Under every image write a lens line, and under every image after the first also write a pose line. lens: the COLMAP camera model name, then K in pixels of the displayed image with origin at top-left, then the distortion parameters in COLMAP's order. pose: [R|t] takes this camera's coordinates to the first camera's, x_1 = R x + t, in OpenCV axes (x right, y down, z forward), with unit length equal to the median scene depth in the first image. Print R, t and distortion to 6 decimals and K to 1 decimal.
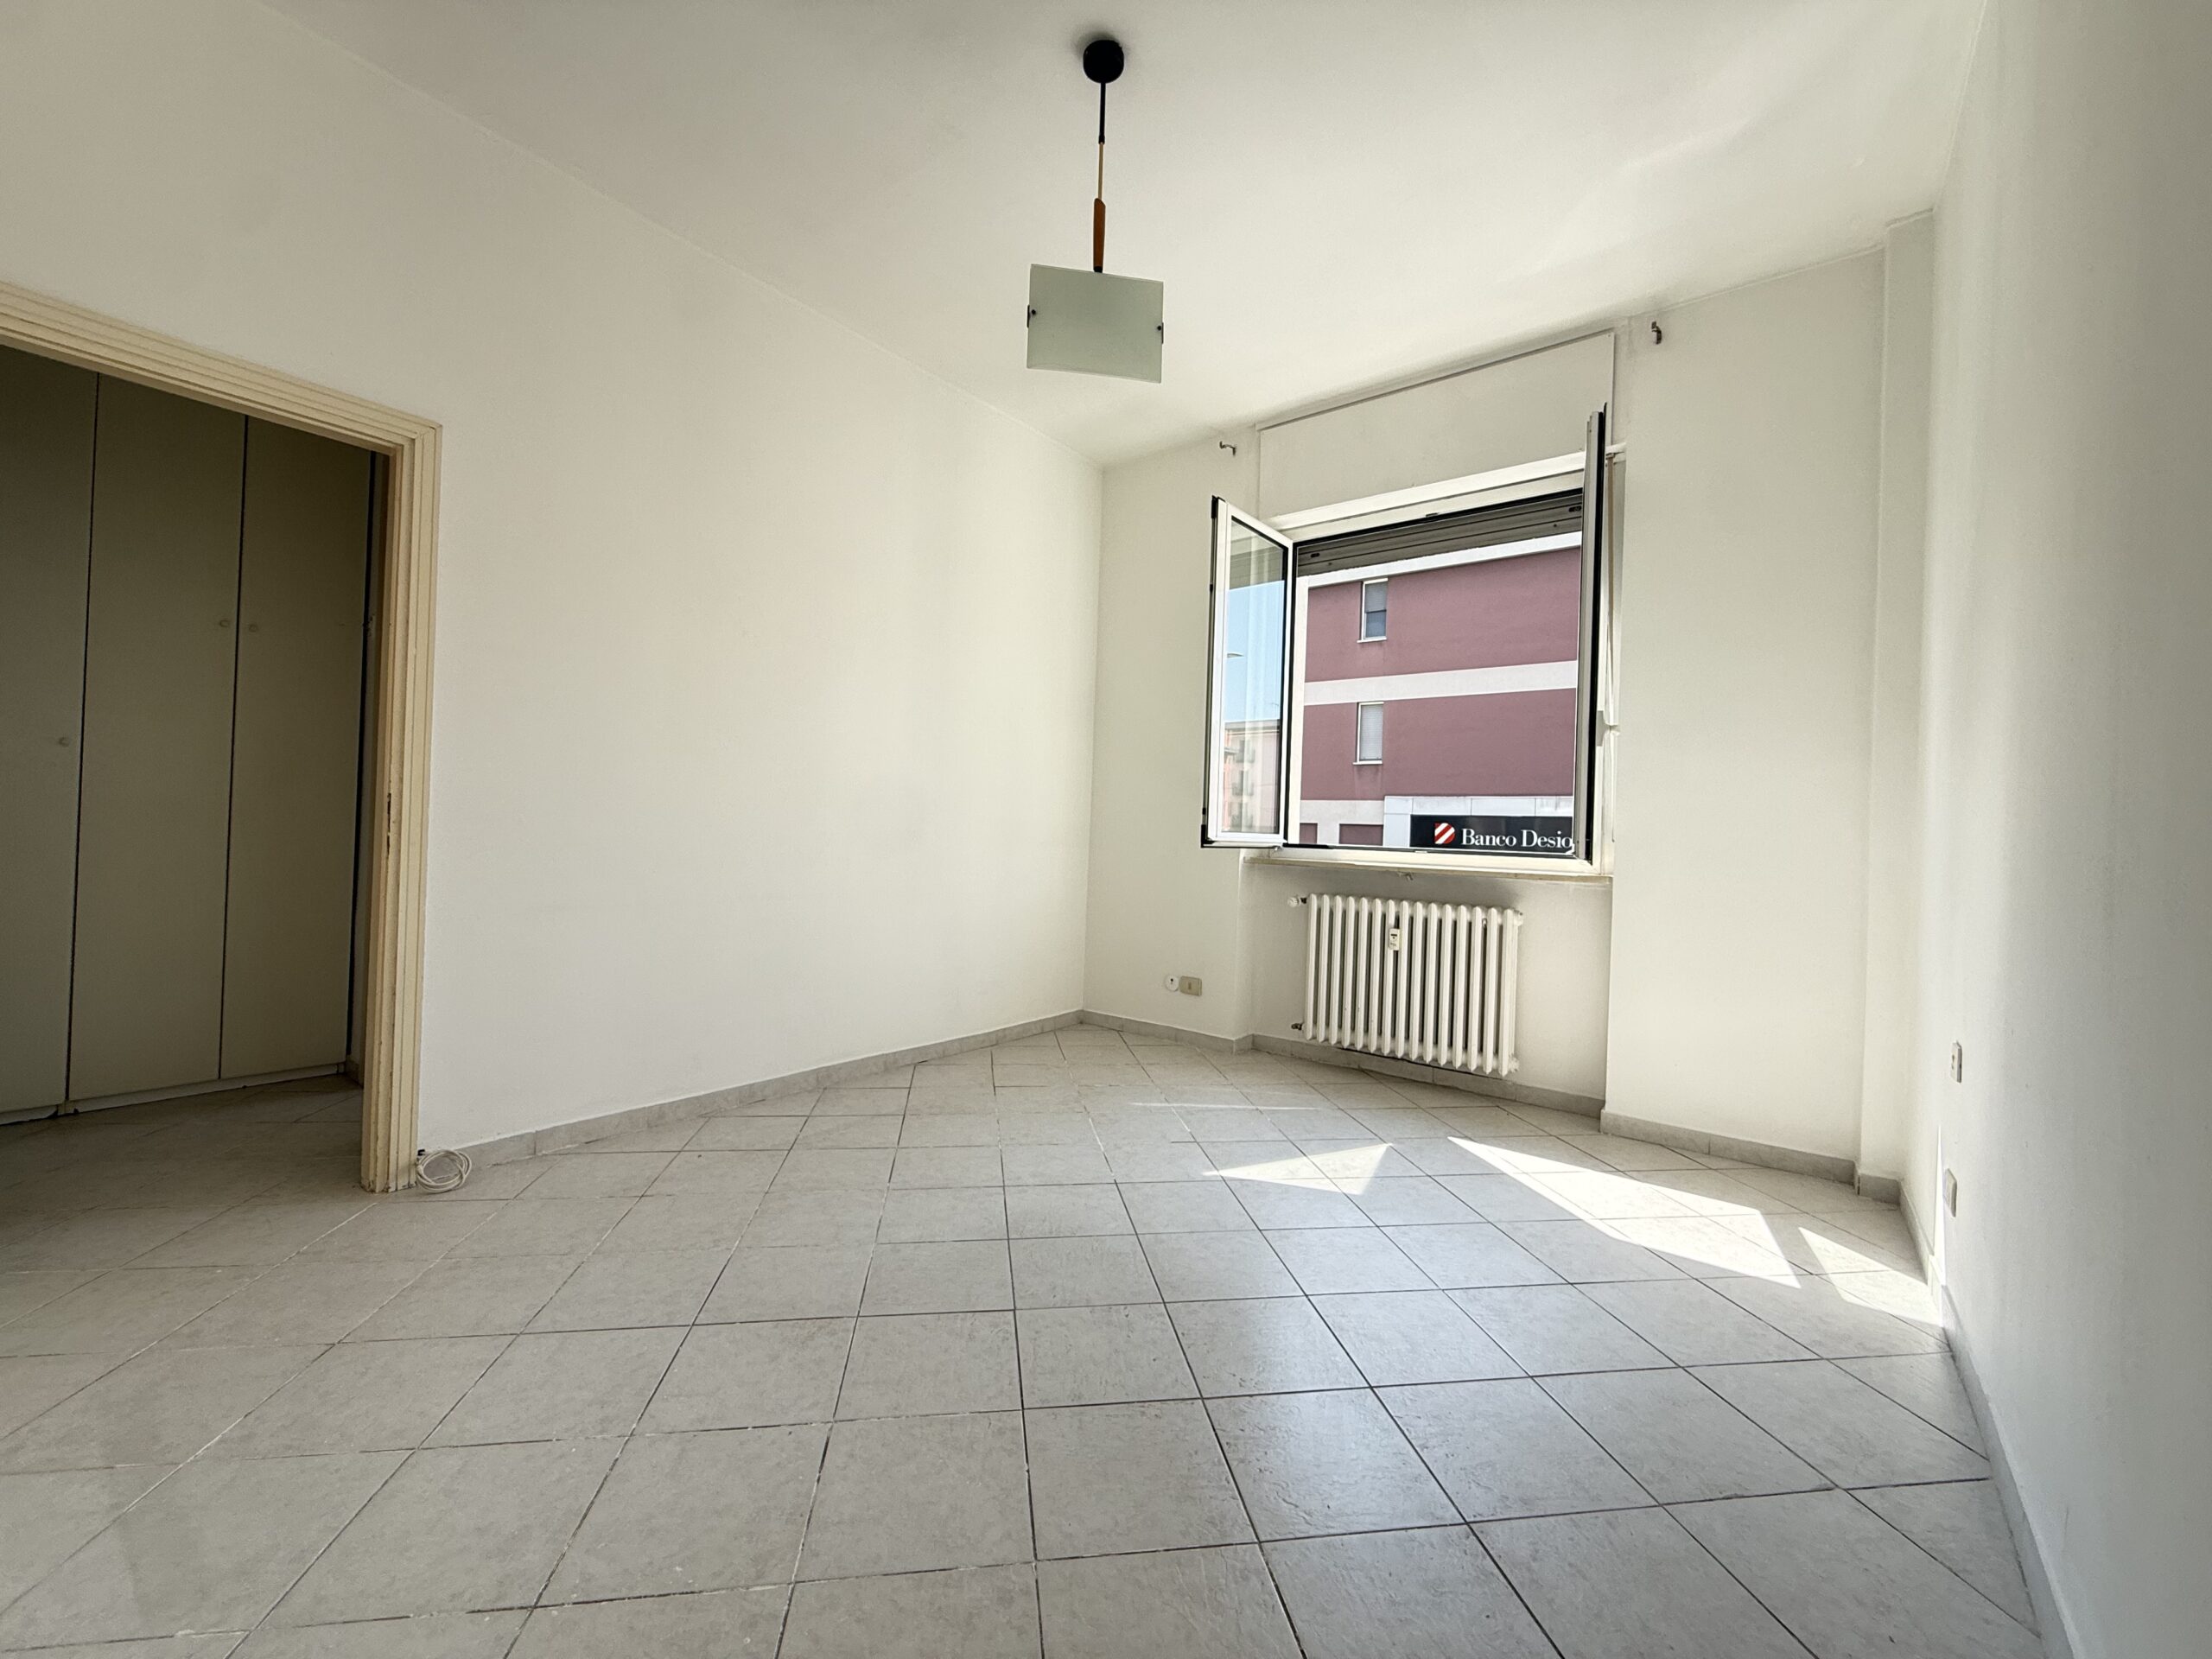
lens RADIAL K [[880.0, 0, 1098.7], [0, 880.0, 825.4], [0, 0, 1]] dist [-0.001526, 0.000341]
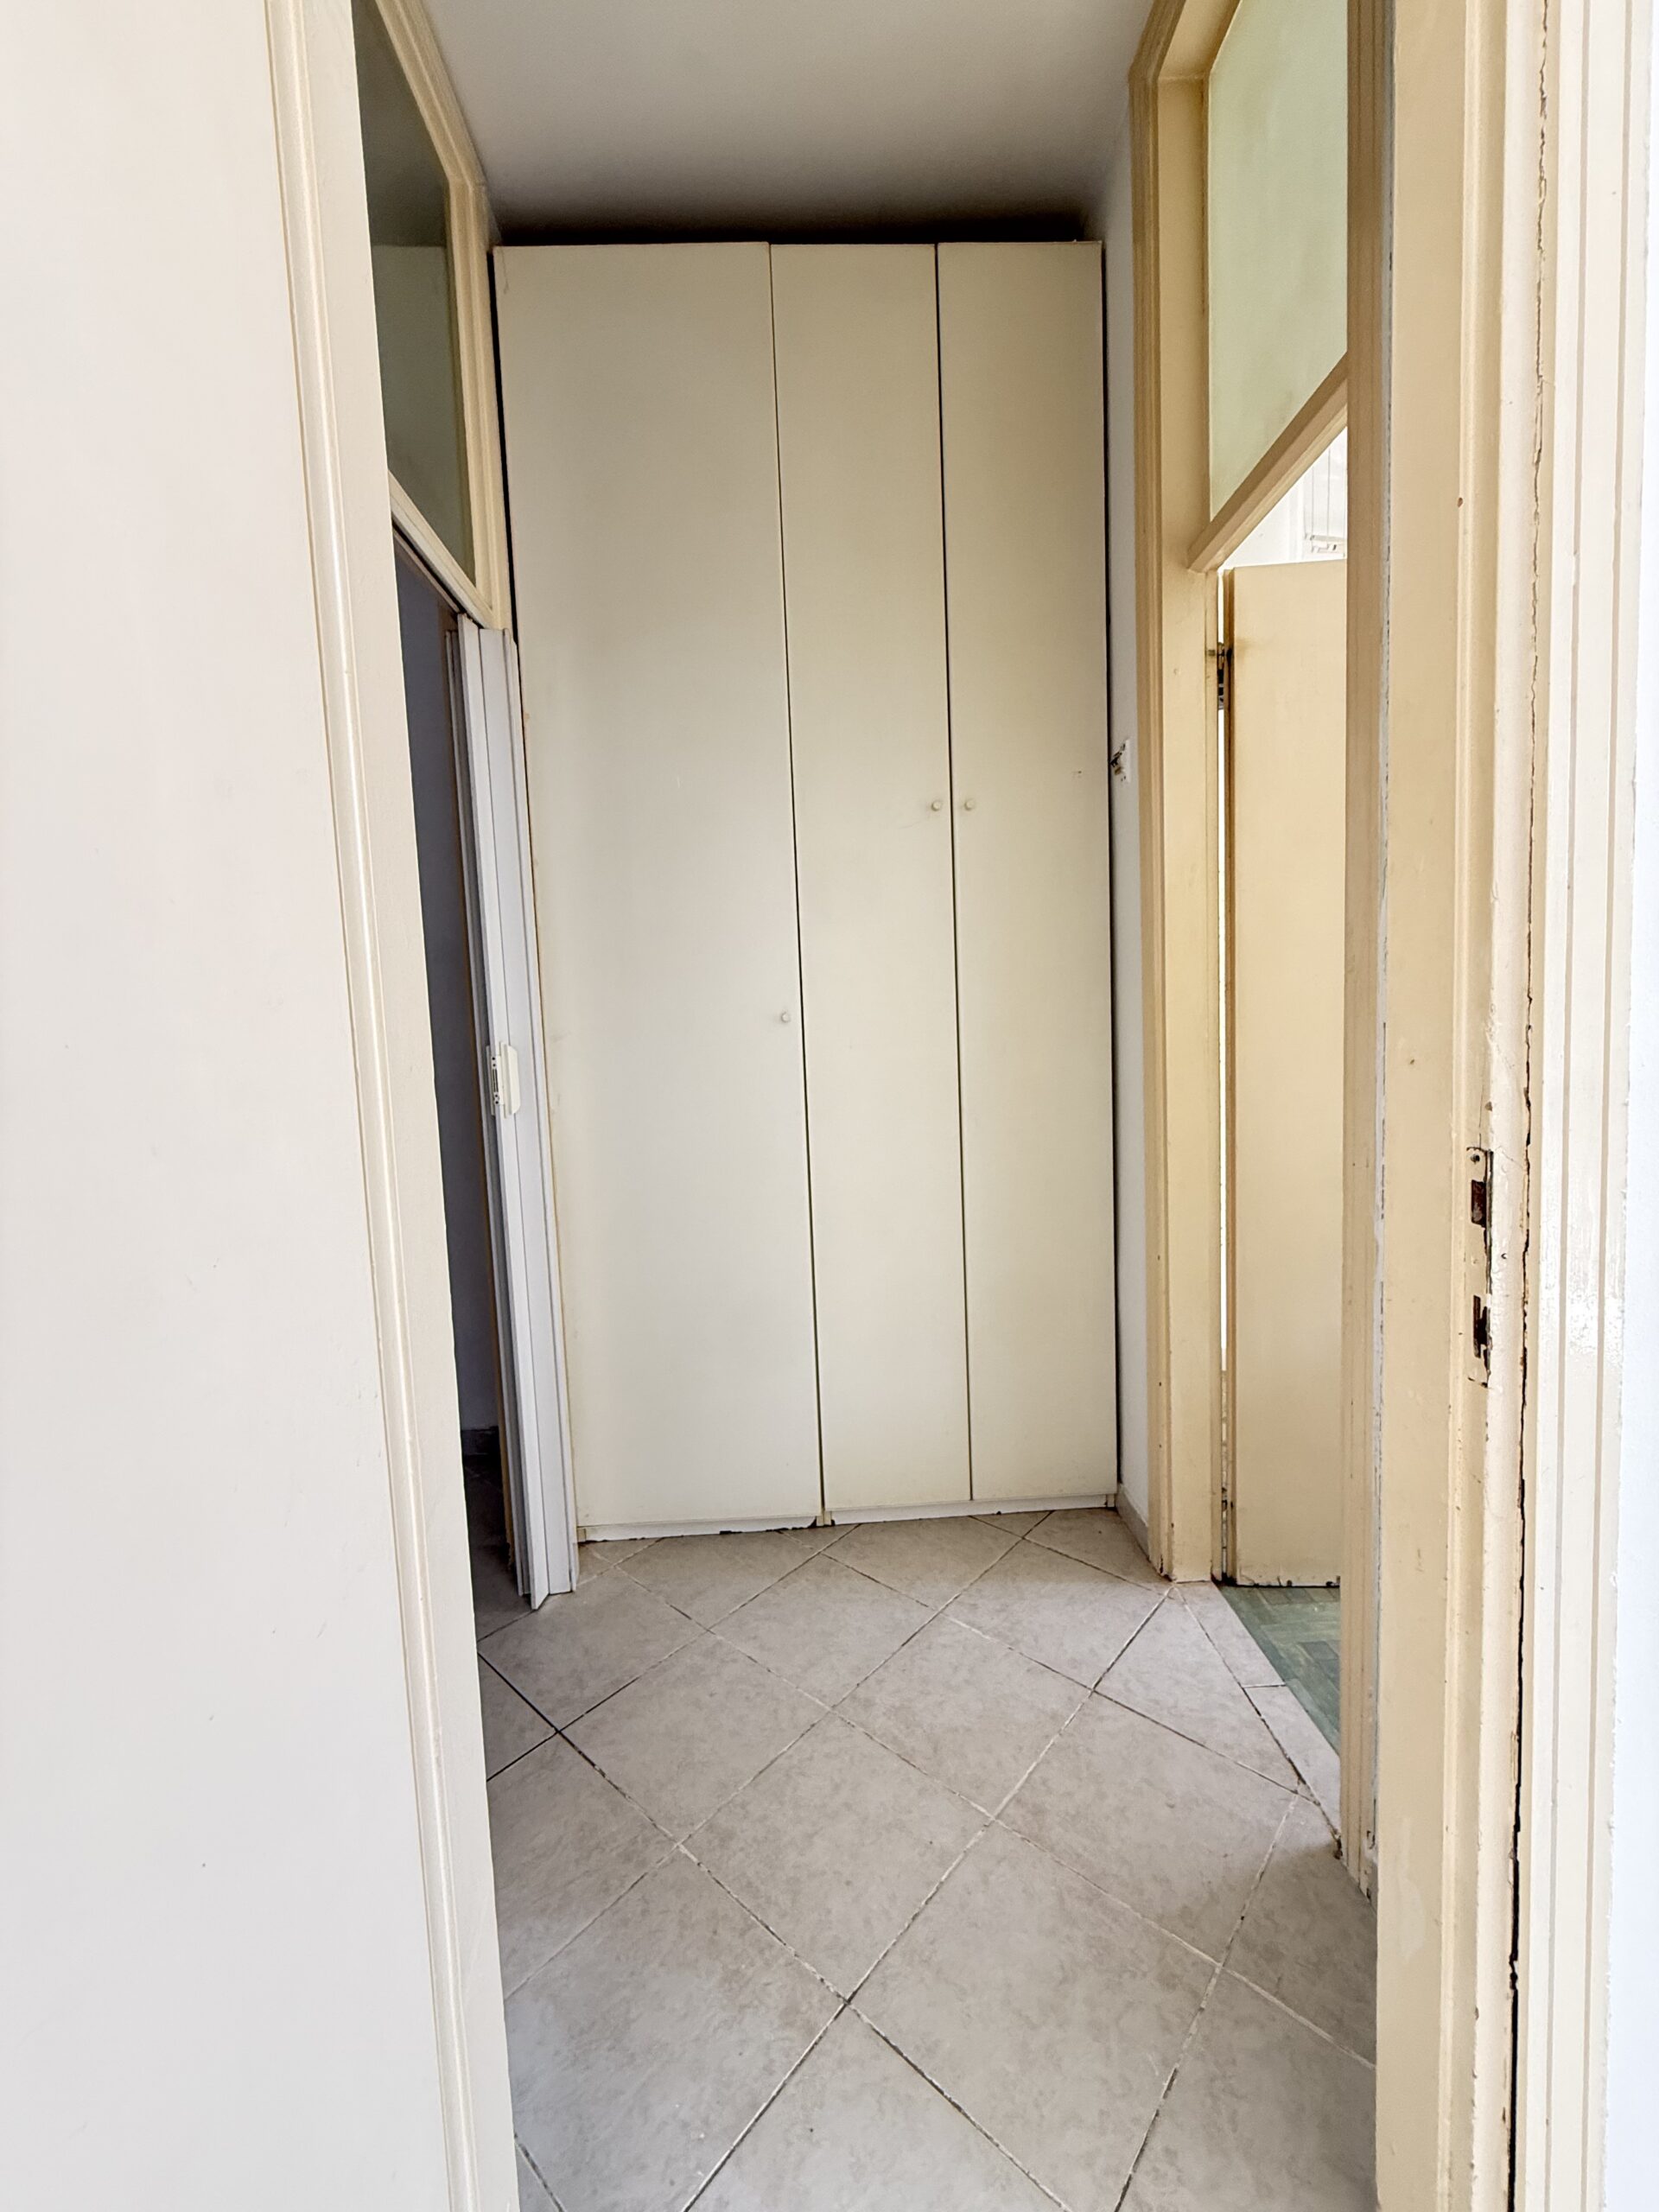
lens RADIAL K [[880.0, 0, 823.8], [0, 880.0, 1105.1], [0, 0, 1]] dist [-0.001526, 0.000341]
pose [[0.636587, 0.004057, -0.771194, -0.611835], [0.069251, 0.995646, 0.062401, -0.067348], [0.768089, -0.093130, 0.633535, 0.568822]]
